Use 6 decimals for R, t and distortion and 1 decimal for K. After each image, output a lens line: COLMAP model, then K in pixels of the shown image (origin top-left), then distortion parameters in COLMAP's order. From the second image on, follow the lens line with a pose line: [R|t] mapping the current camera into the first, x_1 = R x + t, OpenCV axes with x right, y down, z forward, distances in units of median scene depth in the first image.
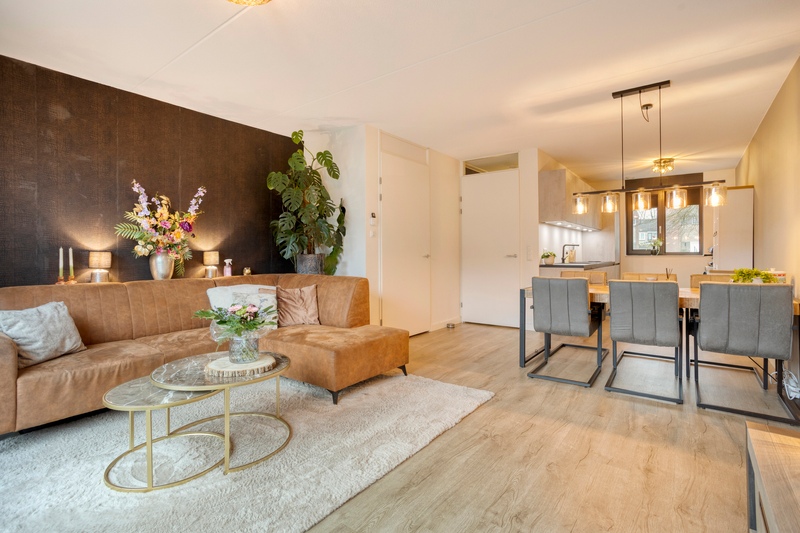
lens RADIAL K [[385.8, 0, 401.7], [0, 385.8, 249.7], [0, 0, 1]] dist [-0.011771, 0.000128]
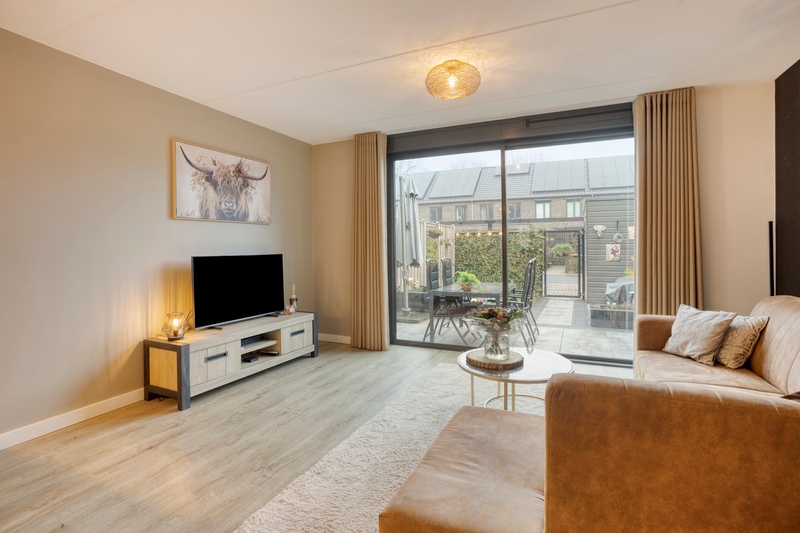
lens RADIAL K [[382.6, 0, 399.5], [0, 382.6, 248.8], [0, 0, 1]] dist [-0.044997, 0.000056]
pose [[-0.977799, 0.009071, -0.209347, 0.077364], [0.011462, 0.999882, -0.010211, -0.017691], [0.209230, -0.012384, -0.977788, 1.510765]]
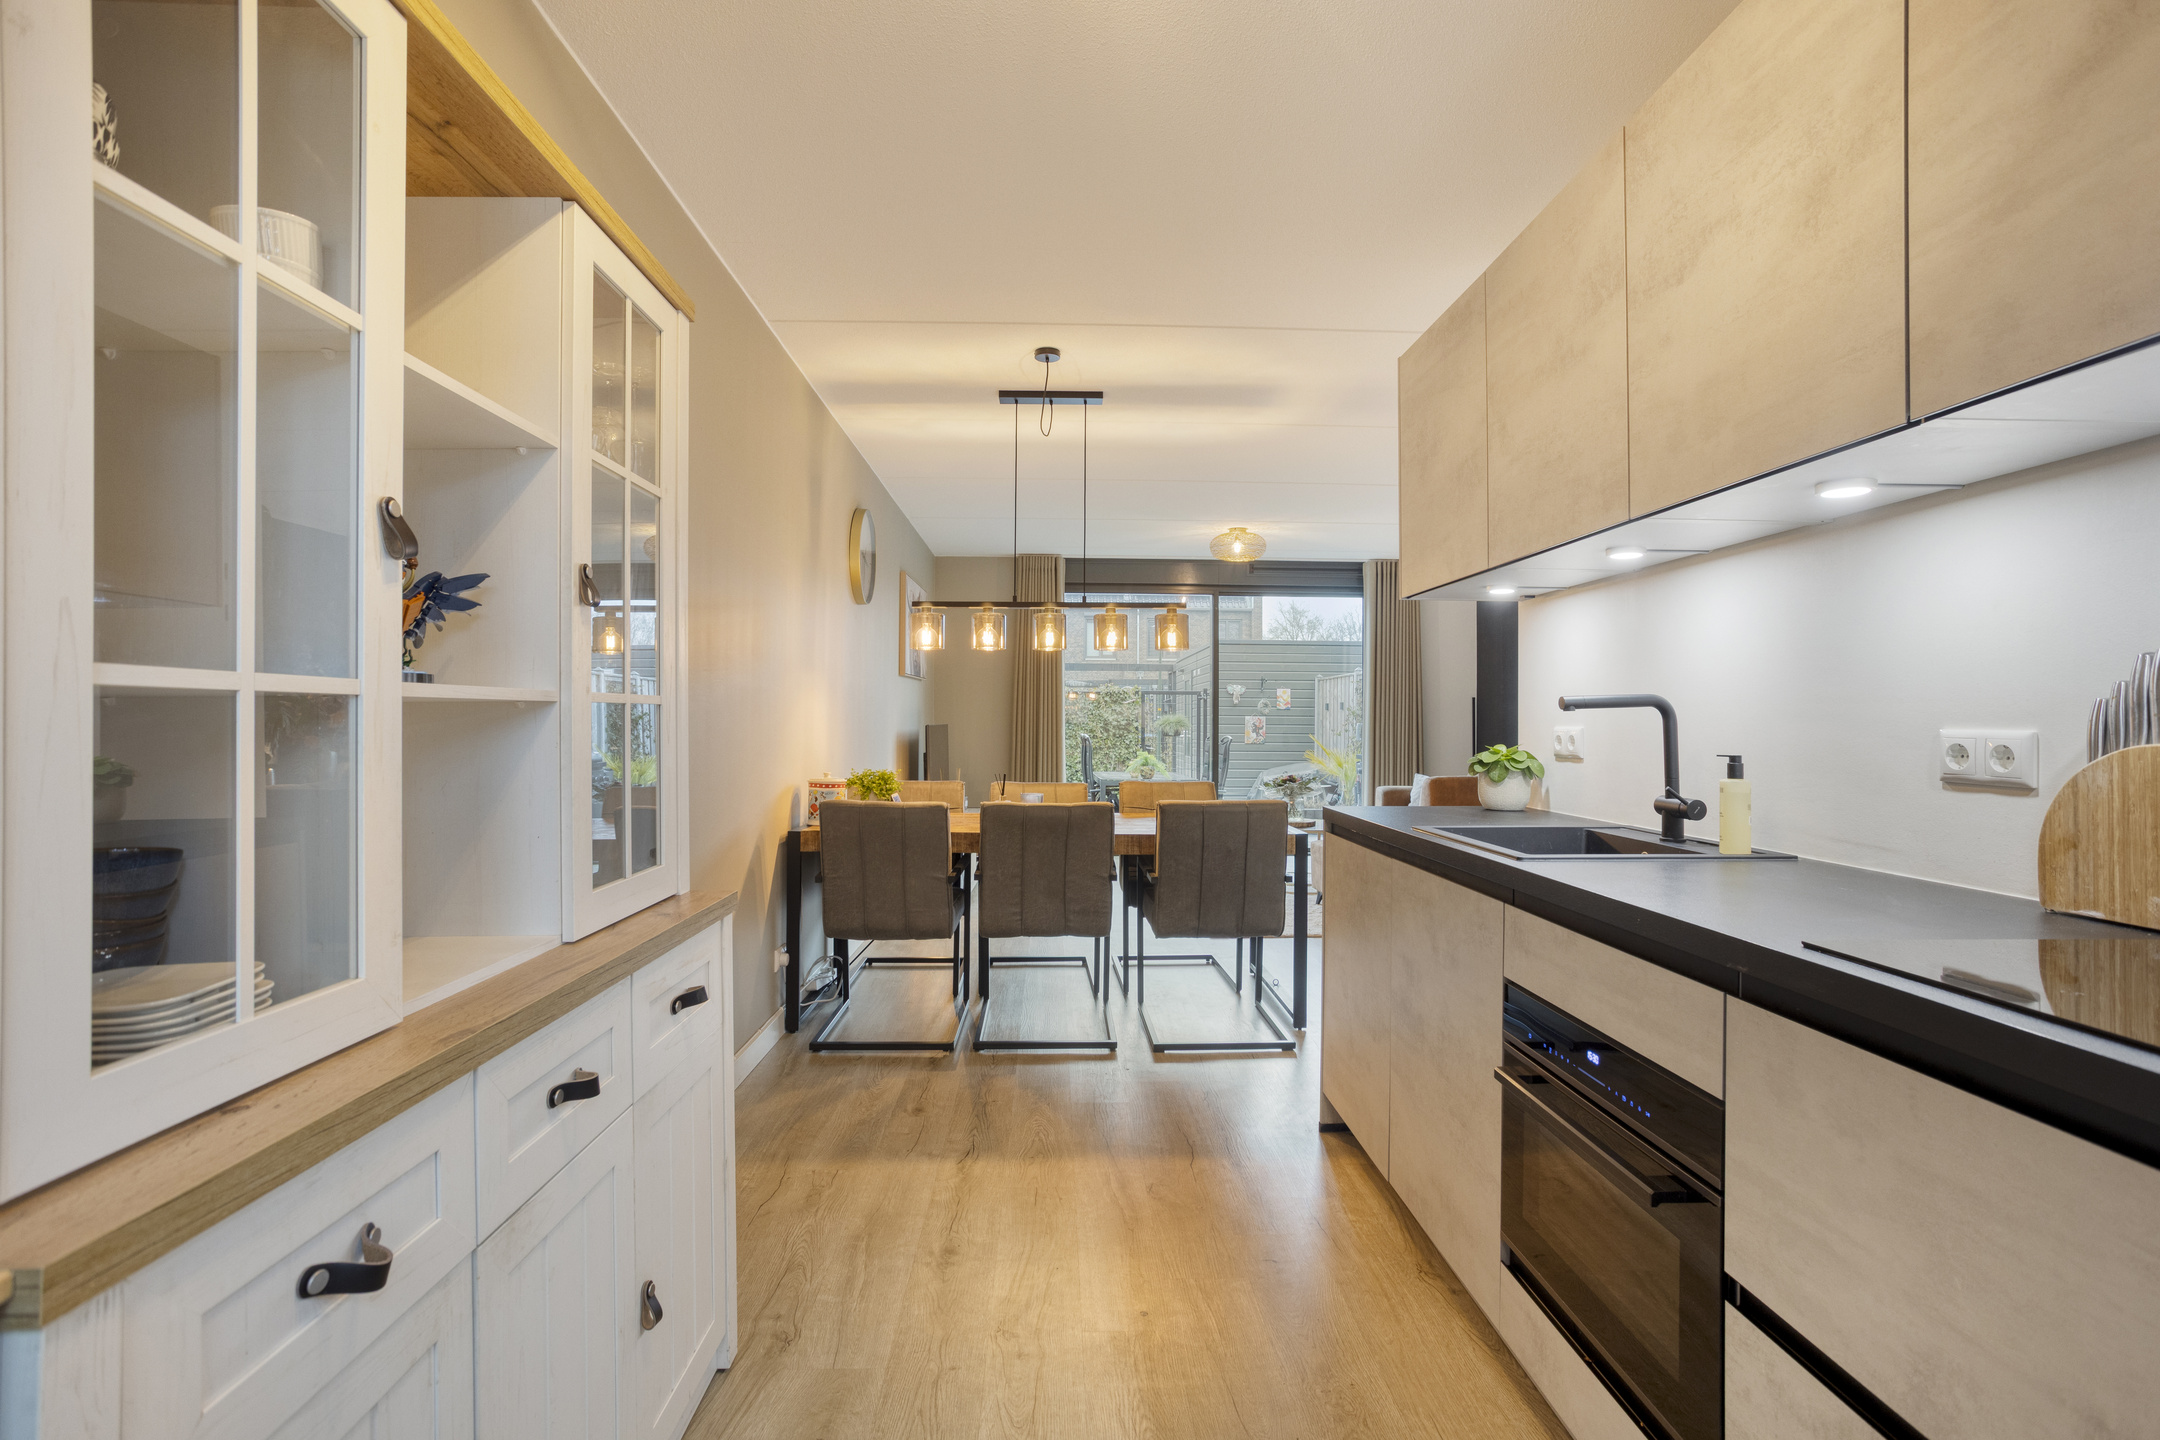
lens RADIAL K [[1012.3, 0, 1080.0], [0, 1012.3, 720.0], [0, 0, 1]] dist [0.000123, 0.000034]
pose [[-0.783127, -0.001088, -0.621861, 1.573354], [0.006092, 0.999937, -0.009421, -0.005225], [0.621832, -0.011166, -0.783071, 2.297165]]
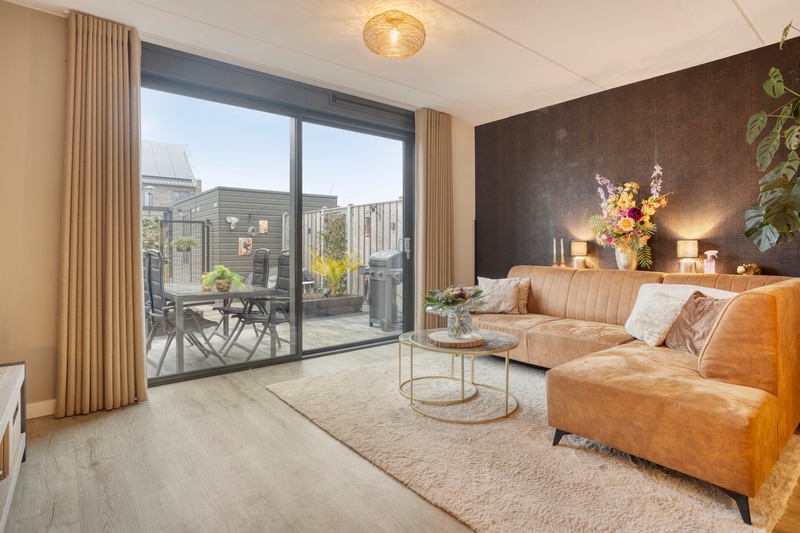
lens RADIAL K [[423.1, 0, 405.0], [0, 423.1, 245.5], [0, 0, 1]] dist [-0.030716, 0.000166]
pose [[-0.232502, 0.002692, -0.972592, 0.631537], [0.012973, 0.999916, -0.000333, 0.011074], [0.972509, -0.012695, -0.232517, 0.843977]]
